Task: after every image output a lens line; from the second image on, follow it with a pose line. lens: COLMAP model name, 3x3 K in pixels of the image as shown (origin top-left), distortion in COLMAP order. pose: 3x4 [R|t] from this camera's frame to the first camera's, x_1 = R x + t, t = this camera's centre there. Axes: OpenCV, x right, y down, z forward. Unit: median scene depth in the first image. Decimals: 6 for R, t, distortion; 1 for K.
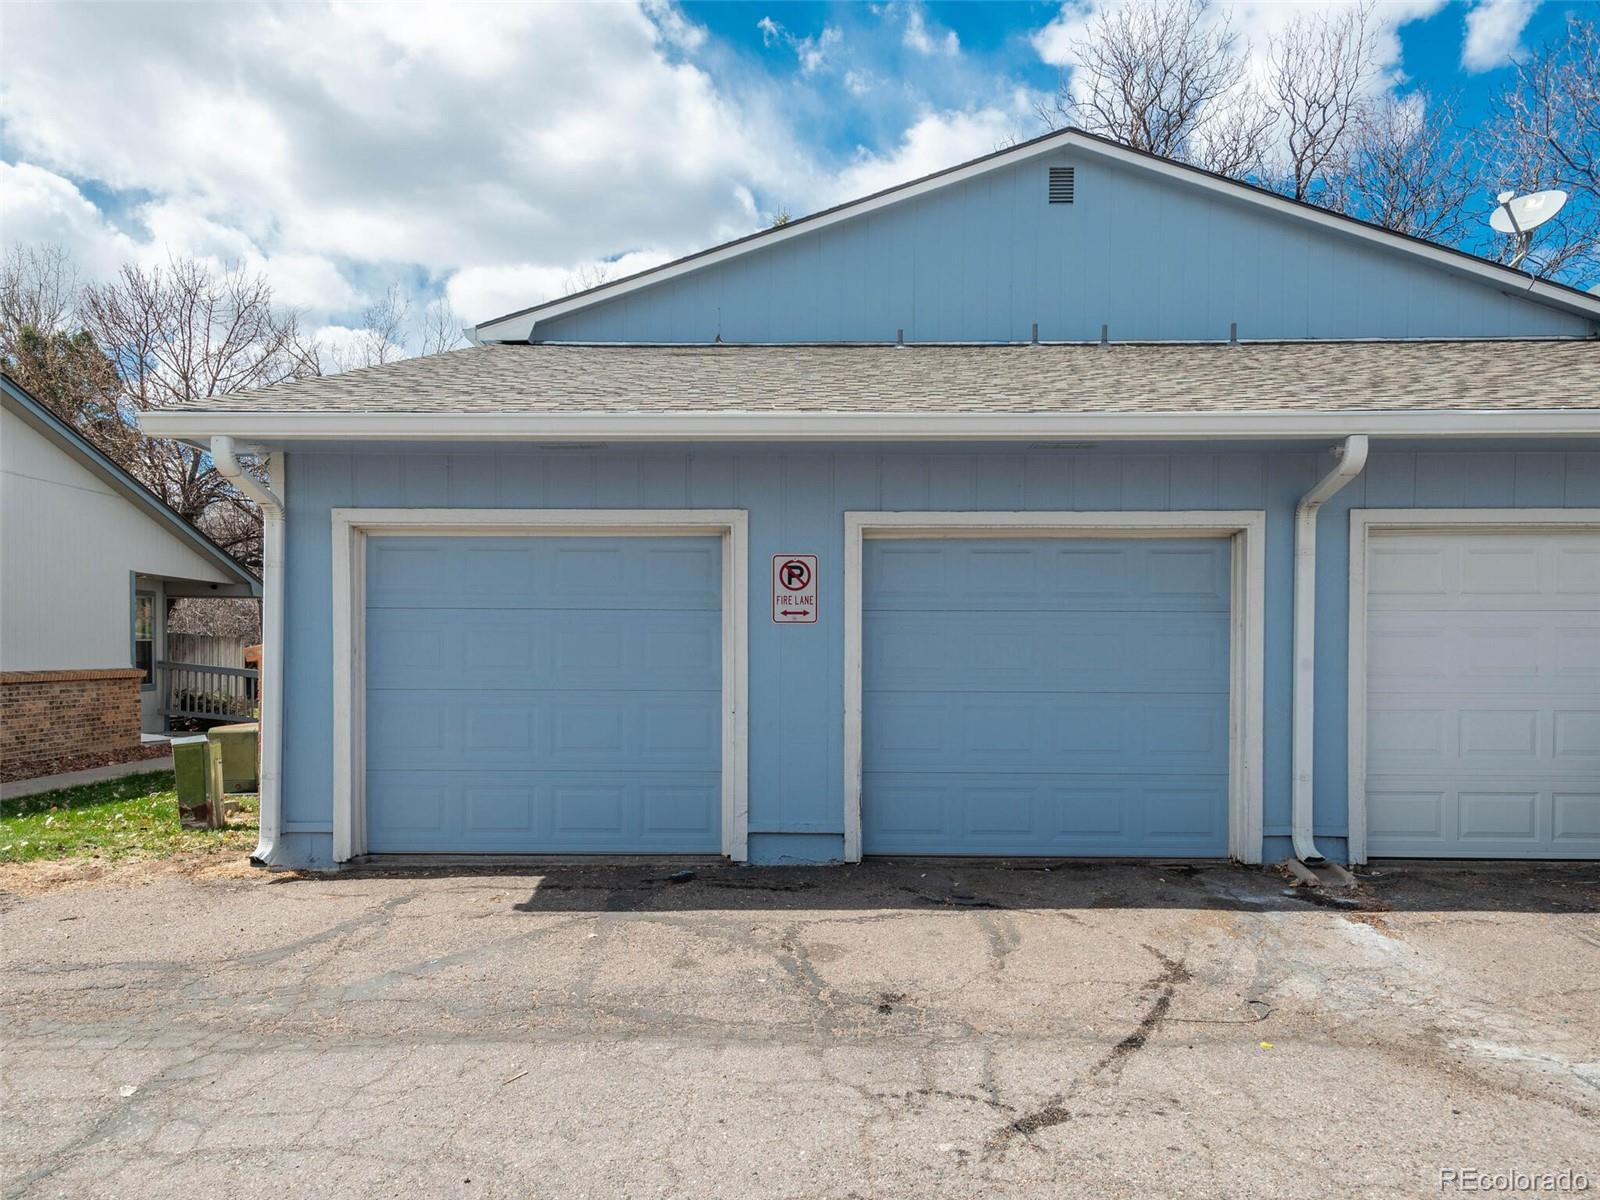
lens RADIAL K [[1031.2, 0, 818.8], [0, 1031.2, 642.4], [0, 0, 1]] dist [0.034533, -0.010717]
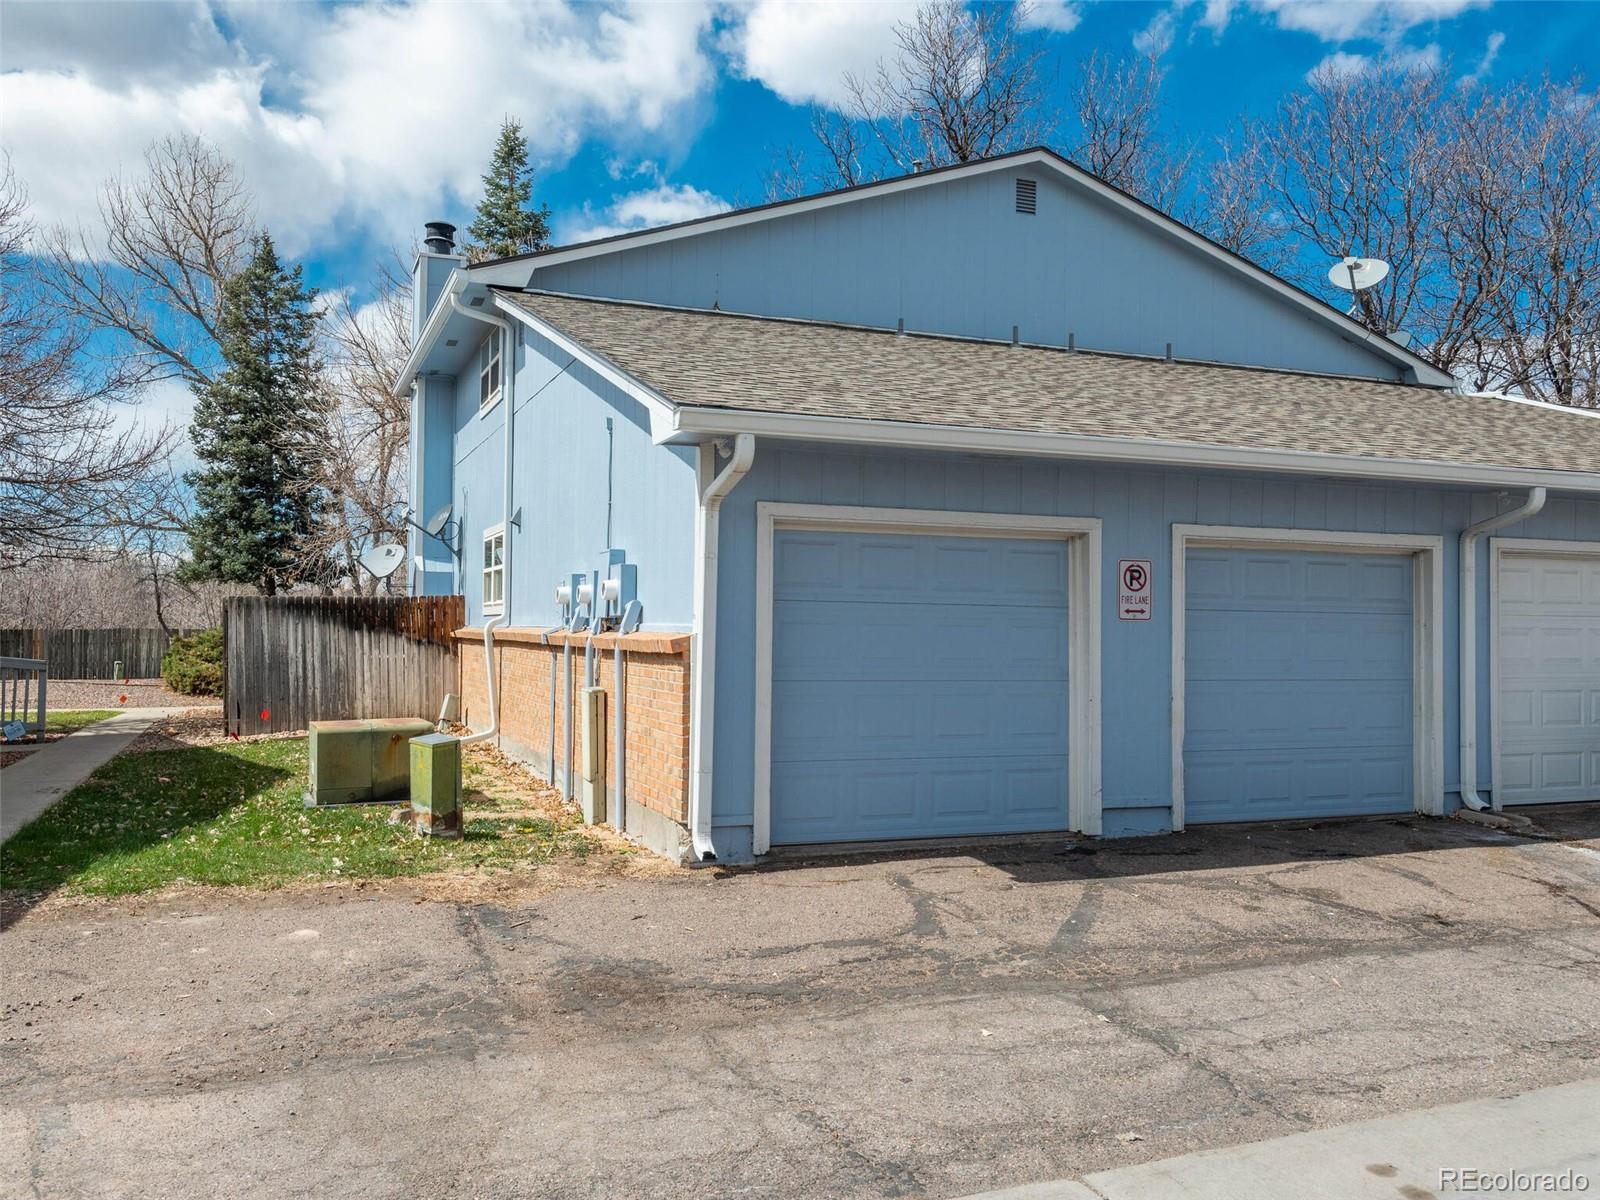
lens RADIAL K [[1193.9, 0, 798.4], [0, 1193.9, 600.3], [0, 0, 1]] dist [0.006074, -0.005483]
pose [[0.937119, 0.016240, 0.348632, -0.821014], [-0.009724, 0.999744, -0.020433, -0.010354], [-0.348875, 0.015758, 0.937037, -0.092486]]
